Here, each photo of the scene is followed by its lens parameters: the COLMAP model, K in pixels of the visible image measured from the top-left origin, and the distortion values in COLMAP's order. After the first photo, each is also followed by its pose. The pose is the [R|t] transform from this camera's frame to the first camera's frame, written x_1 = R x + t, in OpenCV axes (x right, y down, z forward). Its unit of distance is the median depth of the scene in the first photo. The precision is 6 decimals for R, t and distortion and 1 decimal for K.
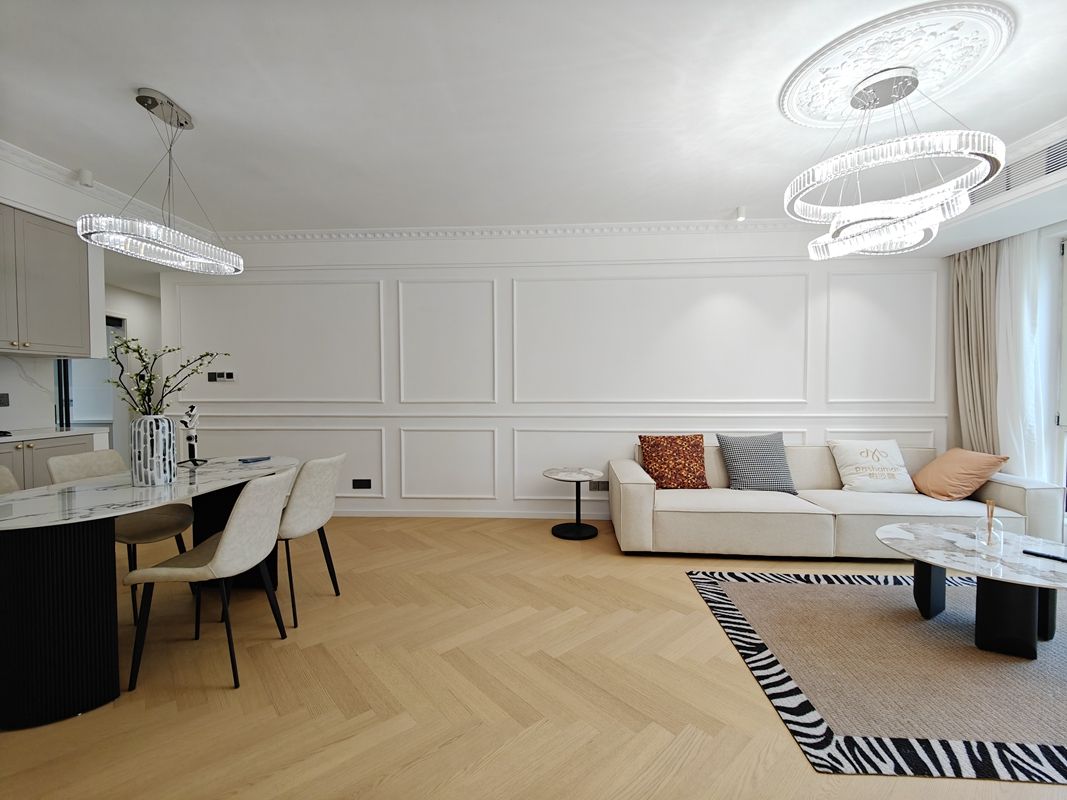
lens RADIAL K [[462.7, 0, 531.8], [0, 462.7, 401.5], [0, 0, 1]] dist [0.005664, -0.003289]
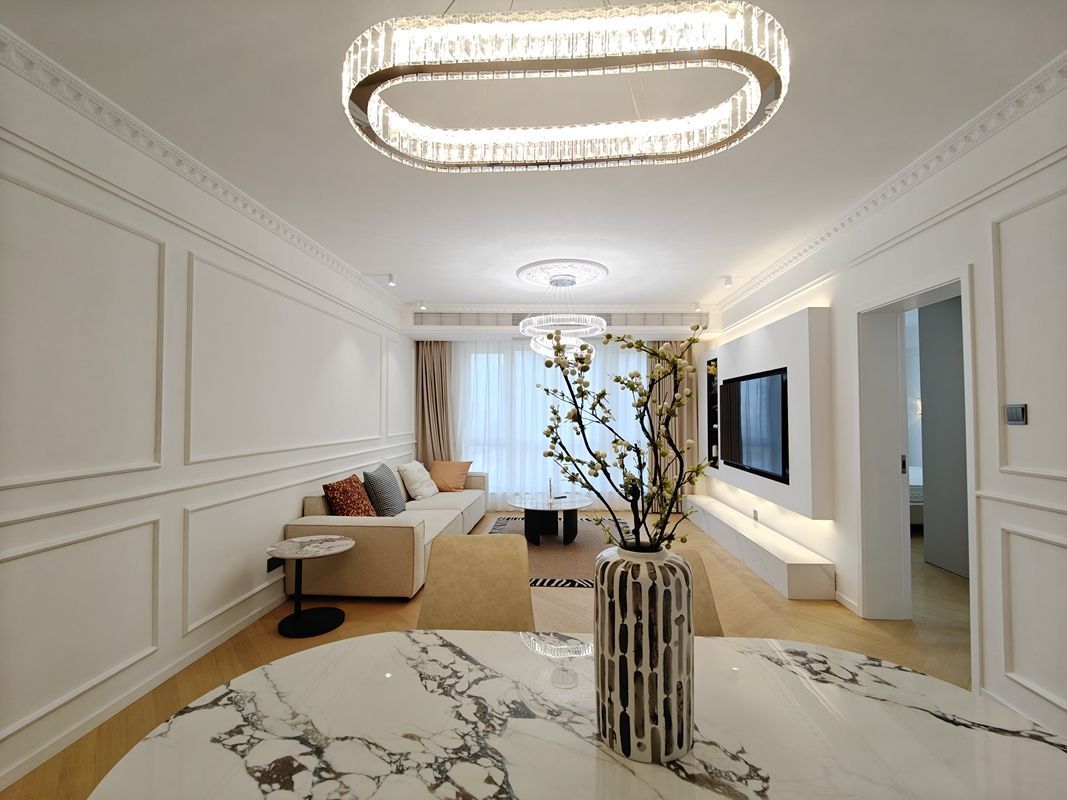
lens RADIAL K [[462.7, 0, 535.4], [0, 462.7, 402.2], [0, 0, 1]] dist [0.005664, -0.003289]
pose [[-0.003103, 0.027571, 0.999615, -1.112278], [0.035459, 0.998994, -0.027444, -0.077676], [-0.999366, 0.035360, -0.004077, 1.010524]]
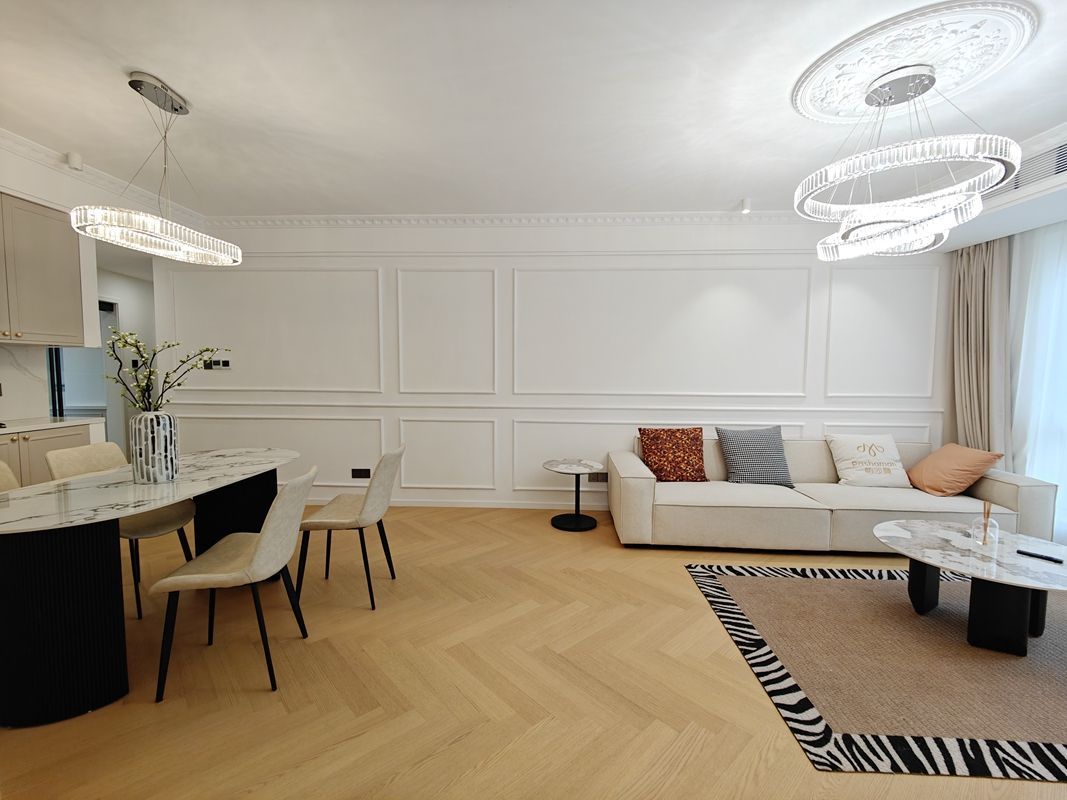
lens RADIAL K [[462.7, 0, 531.5], [0, 462.7, 401.4], [0, 0, 1]] dist [0.005664, -0.003289]
pose [[0.999886, 0.007295, 0.013205, -0.024641], [-0.007785, 0.999269, 0.037426, -0.033800], [-0.012922, -0.037525, 0.999212, 0.004345]]
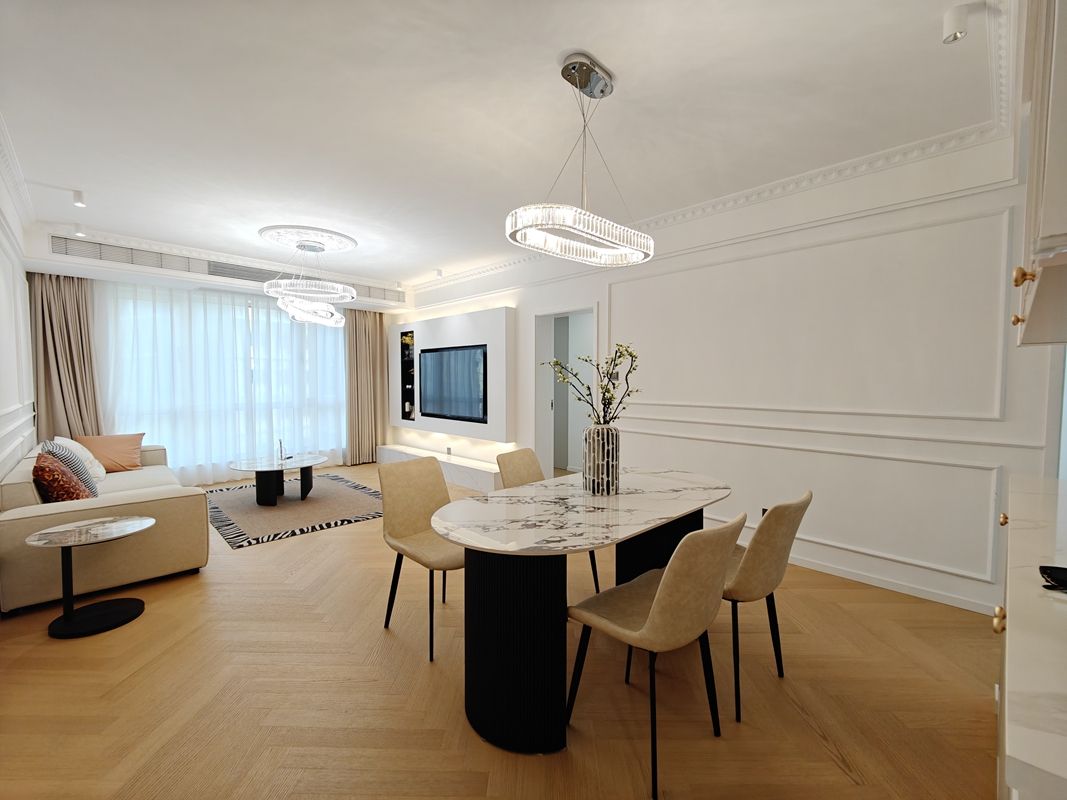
lens RADIAL K [[462.7, 0, 534.2], [0, 462.7, 402.1], [0, 0, 1]] dist [0.005664, -0.003289]
pose [[-0.739651, -0.033481, 0.672158, -1.274077], [0.022933, 0.996928, 0.074895, -0.088605], [-0.672600, 0.070811, -0.736610, 1.698590]]
